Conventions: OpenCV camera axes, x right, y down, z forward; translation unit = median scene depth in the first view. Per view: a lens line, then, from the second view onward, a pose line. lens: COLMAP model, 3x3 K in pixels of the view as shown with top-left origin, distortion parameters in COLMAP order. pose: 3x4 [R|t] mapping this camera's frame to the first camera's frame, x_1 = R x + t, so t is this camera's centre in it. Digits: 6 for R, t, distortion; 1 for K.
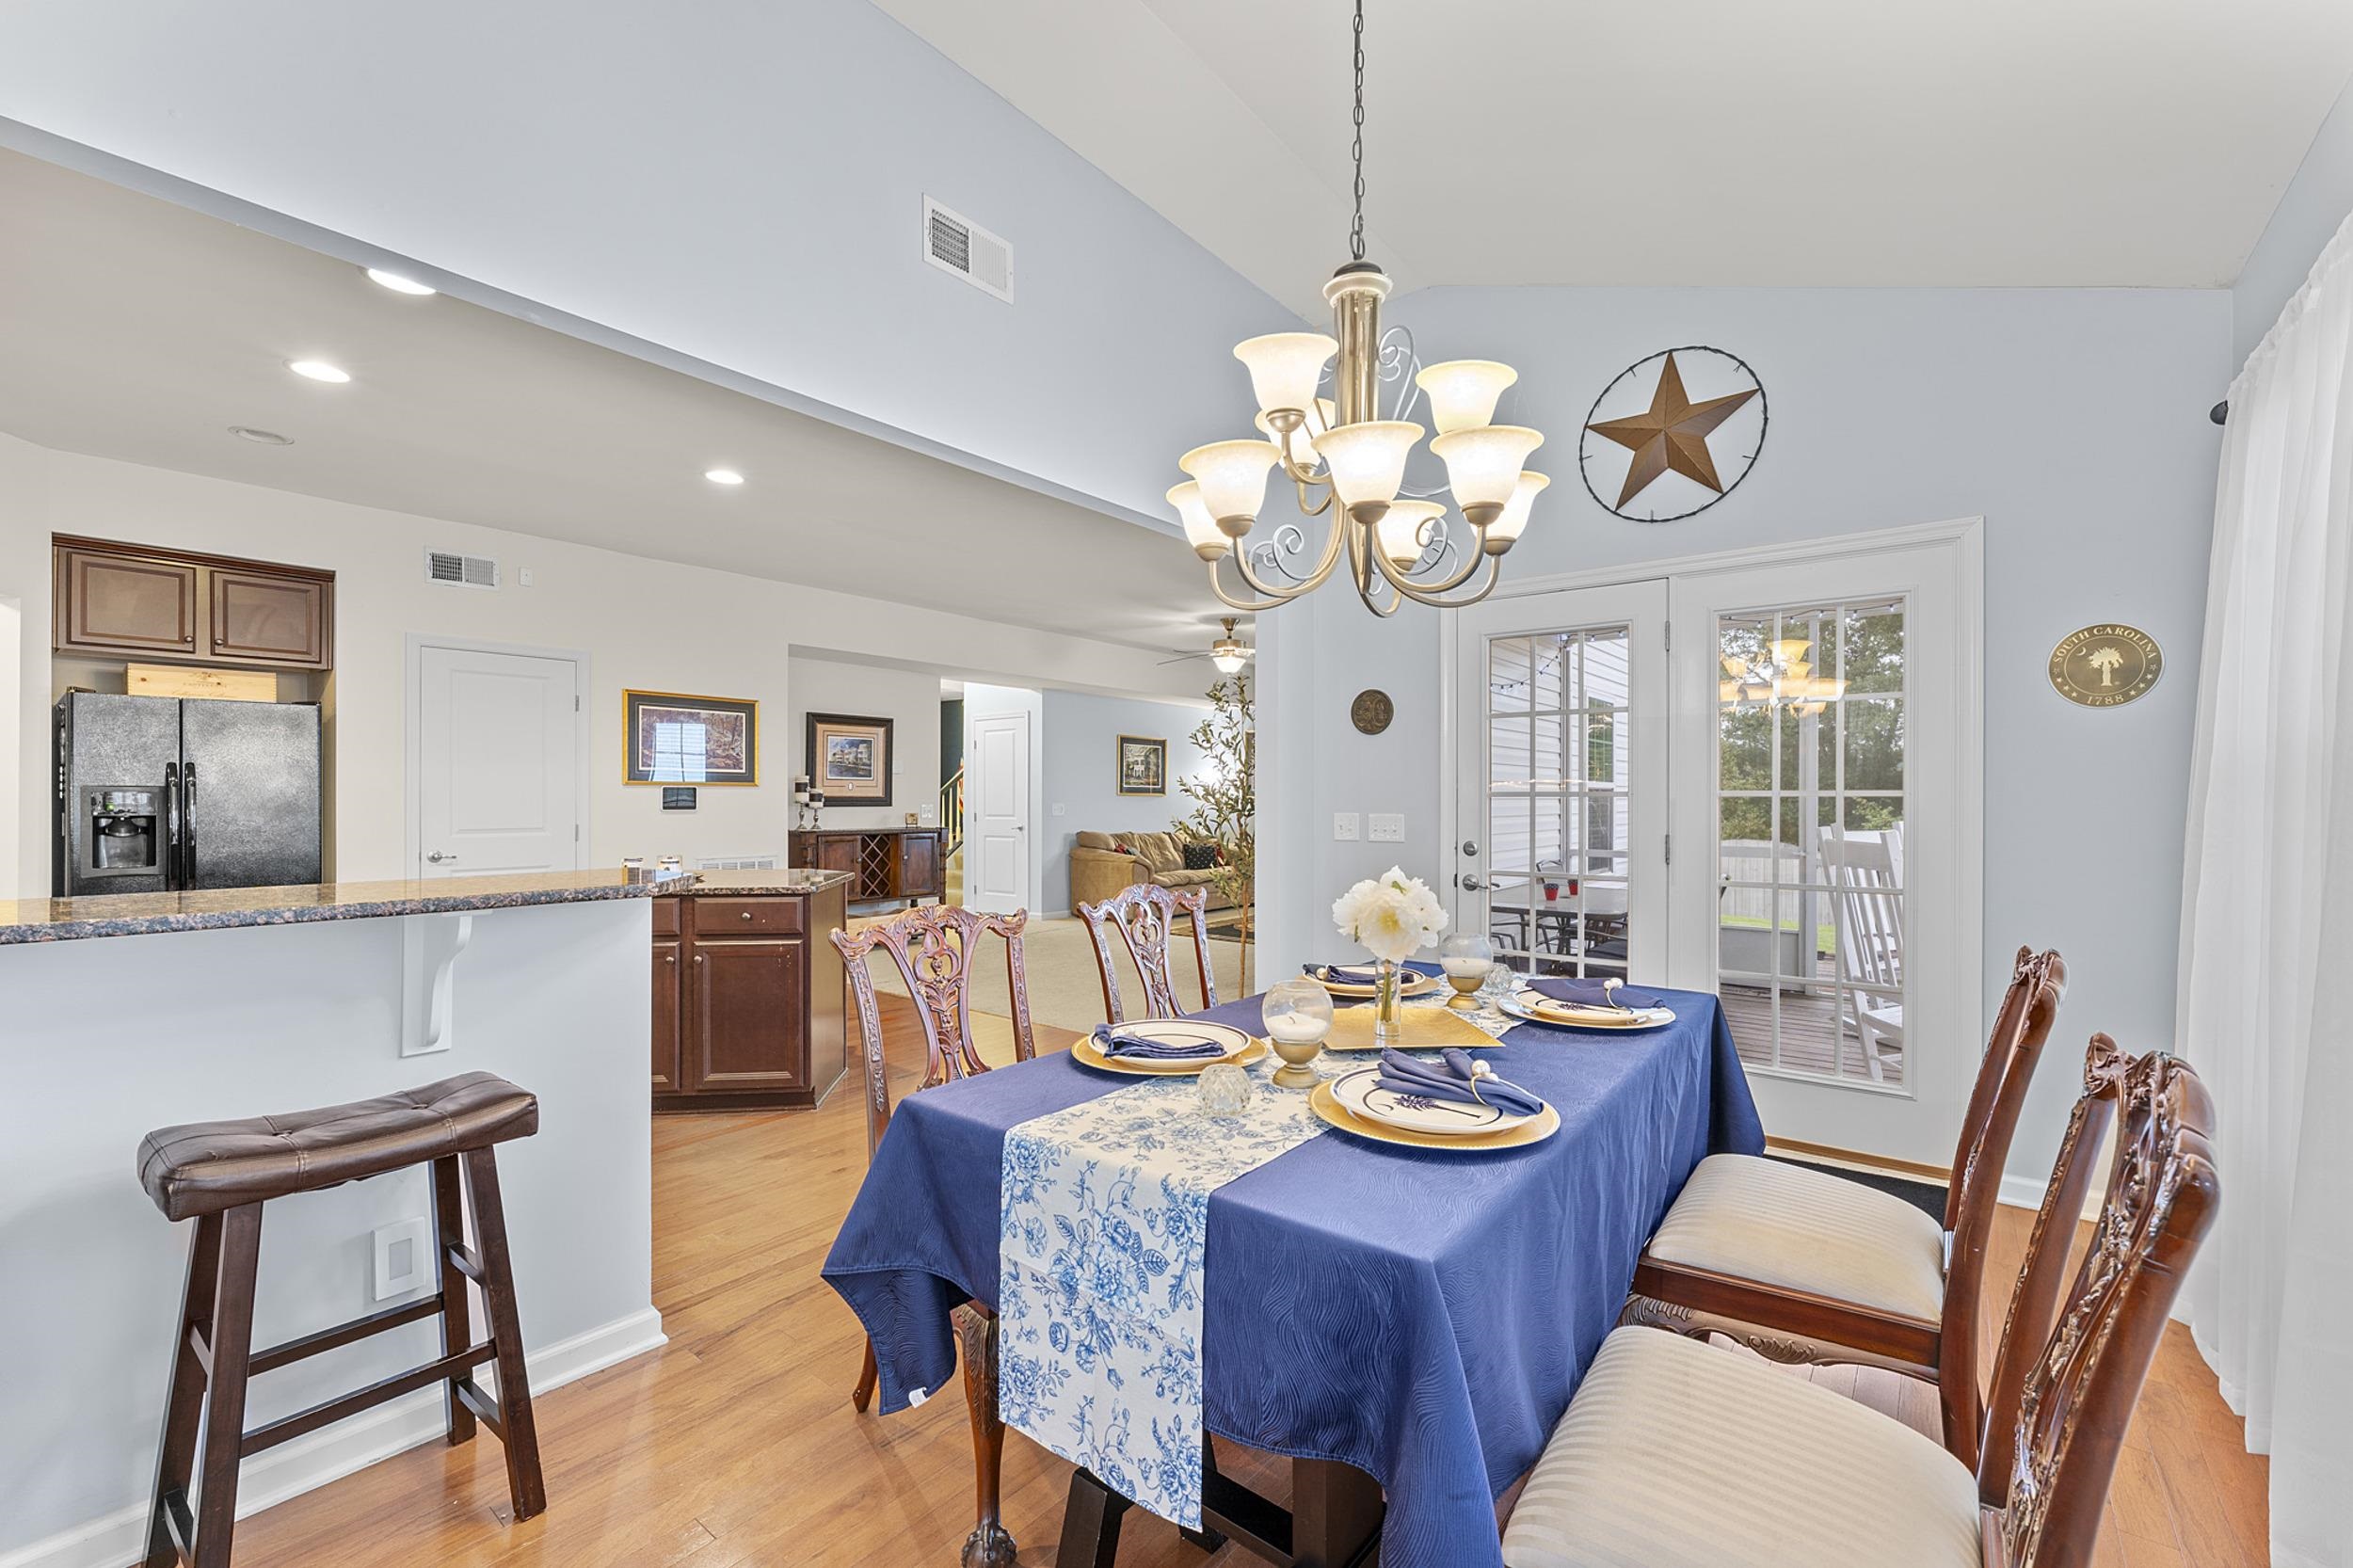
lens RADIAL K [[909.2, 0, 1176.5], [0, 909.2, 784.0], [0, 0, 1]] dist [-0.000050, -0.000001]
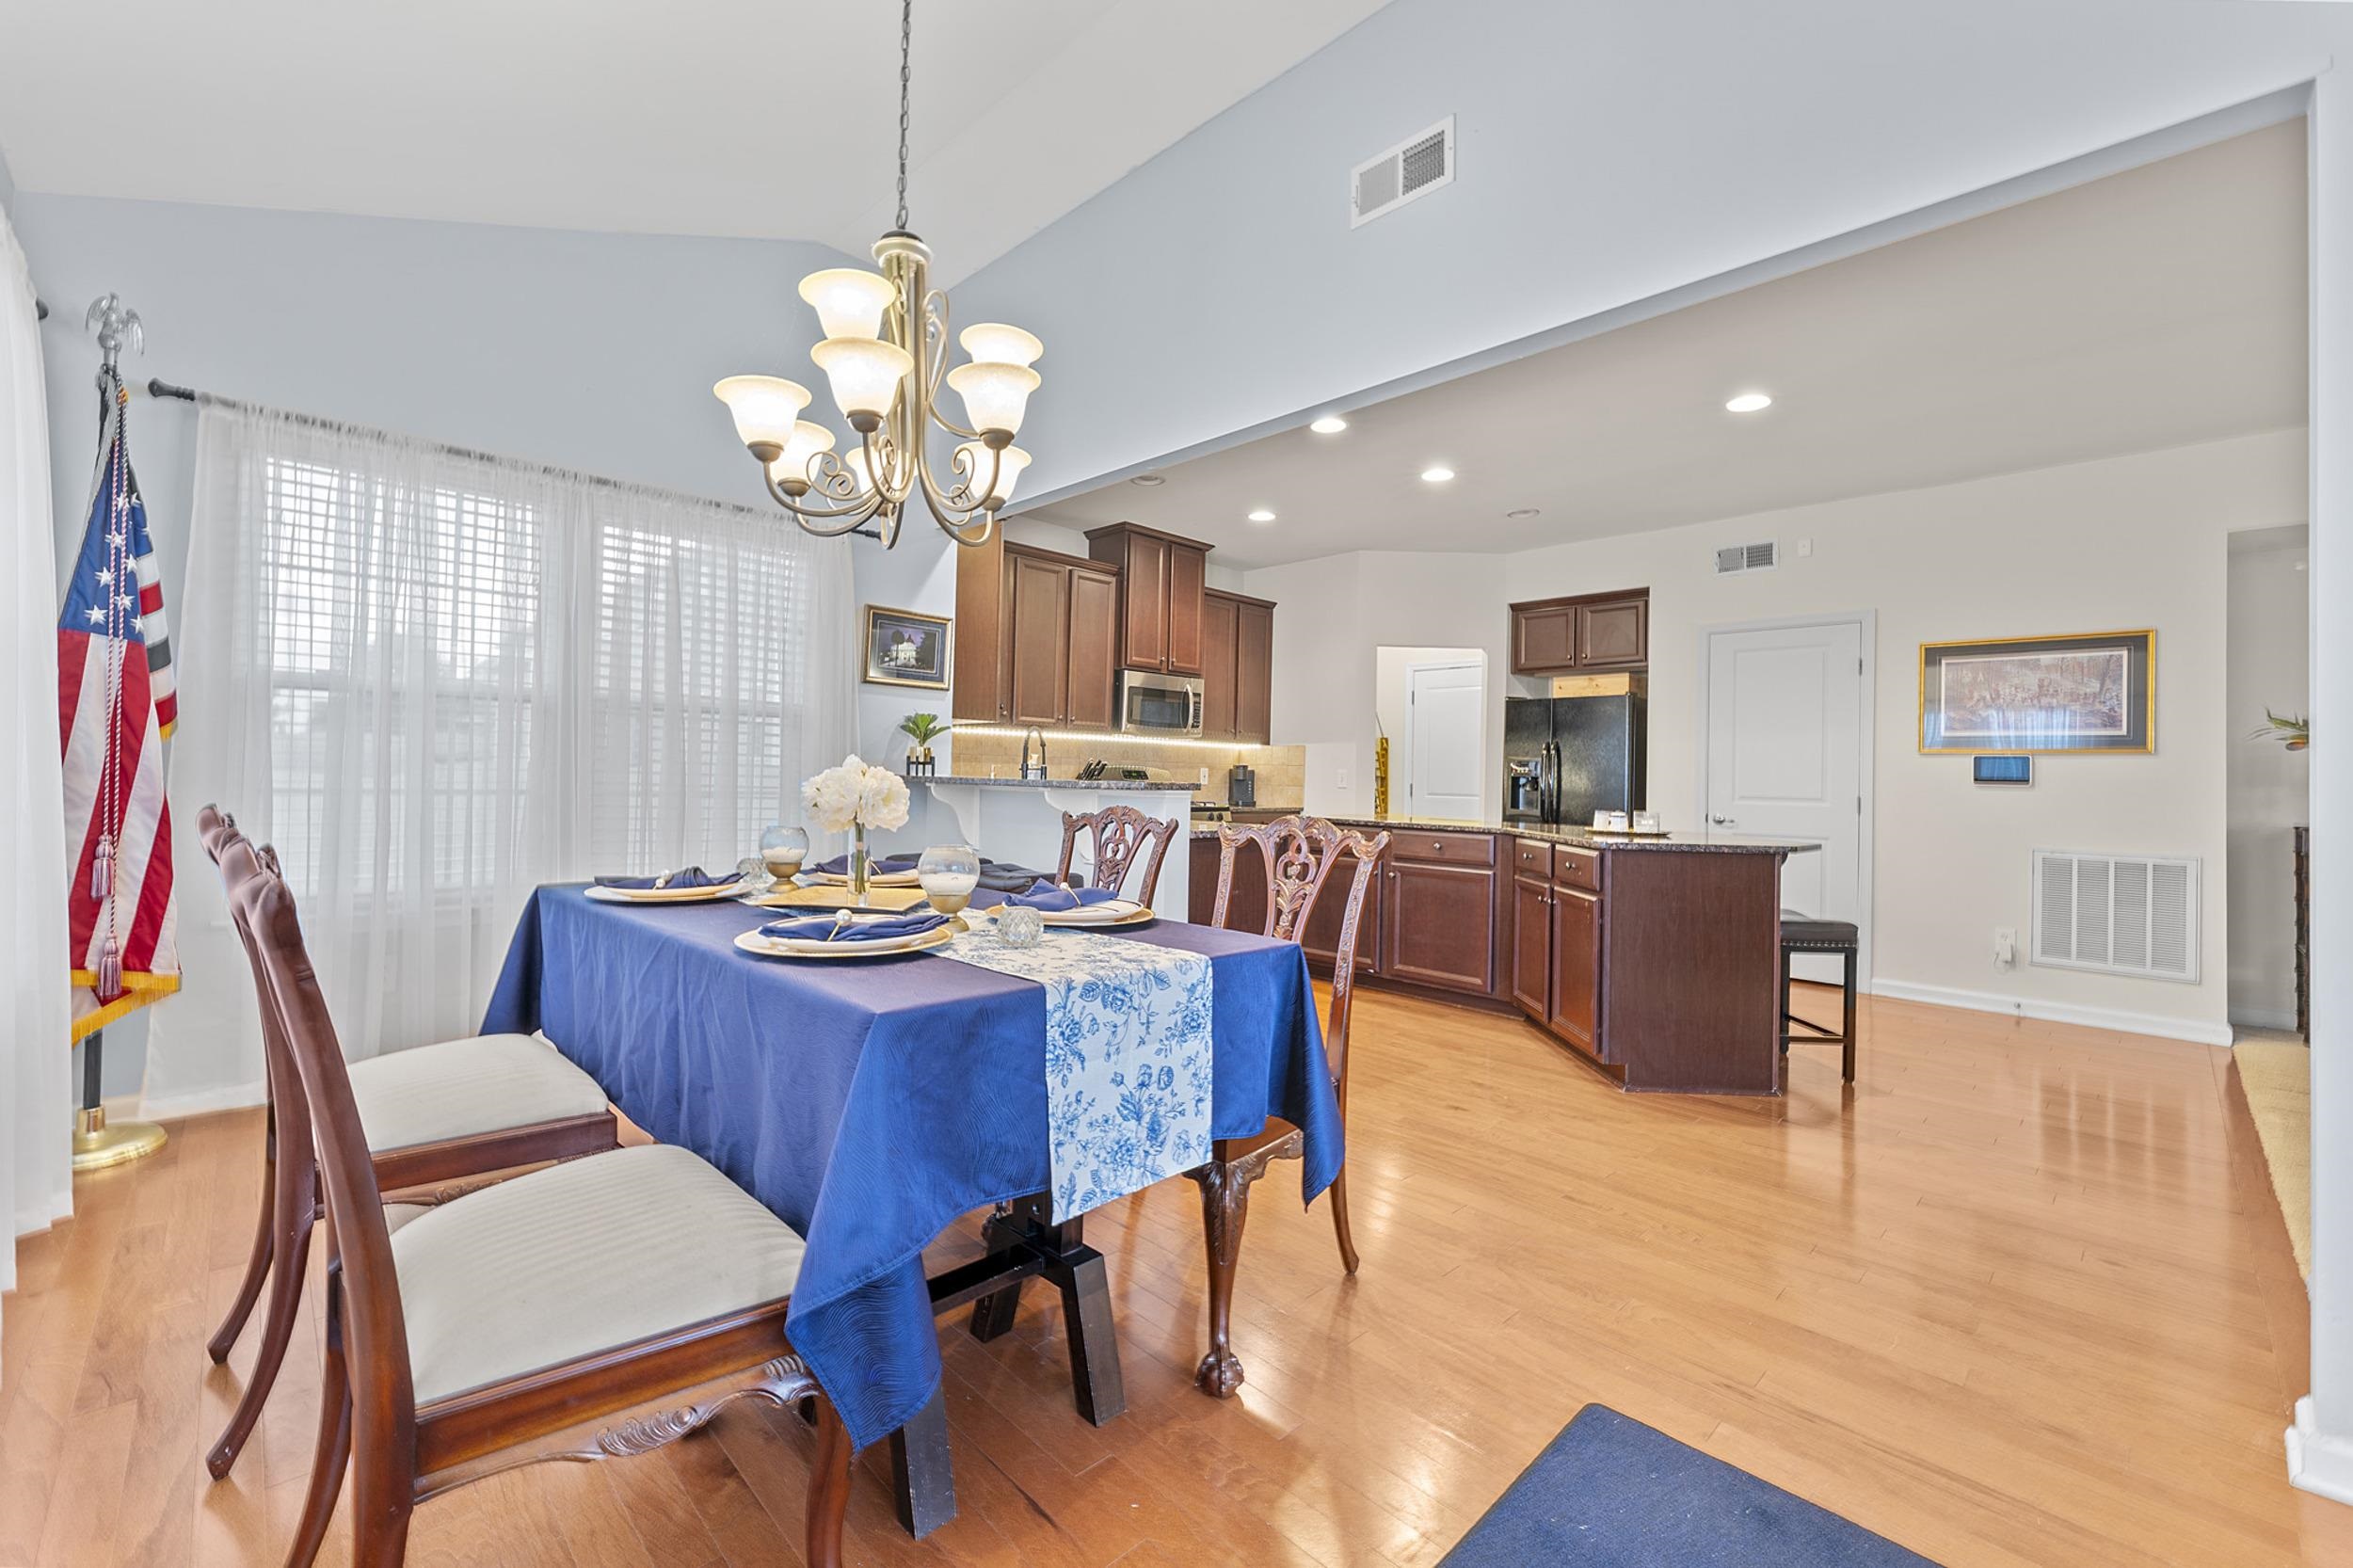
lens RADIAL K [[971.9, 0, 1176.5], [0, 971.9, 784.0], [0, 0, 1]] dist [-0.000133, 0.000001]
pose [[-0.122717, -0.000944, -0.992441, 0.489428], [-0.010654, 0.999943, 0.000367, 0.045798], [0.992385, 0.010618, -0.122720, 0.518657]]
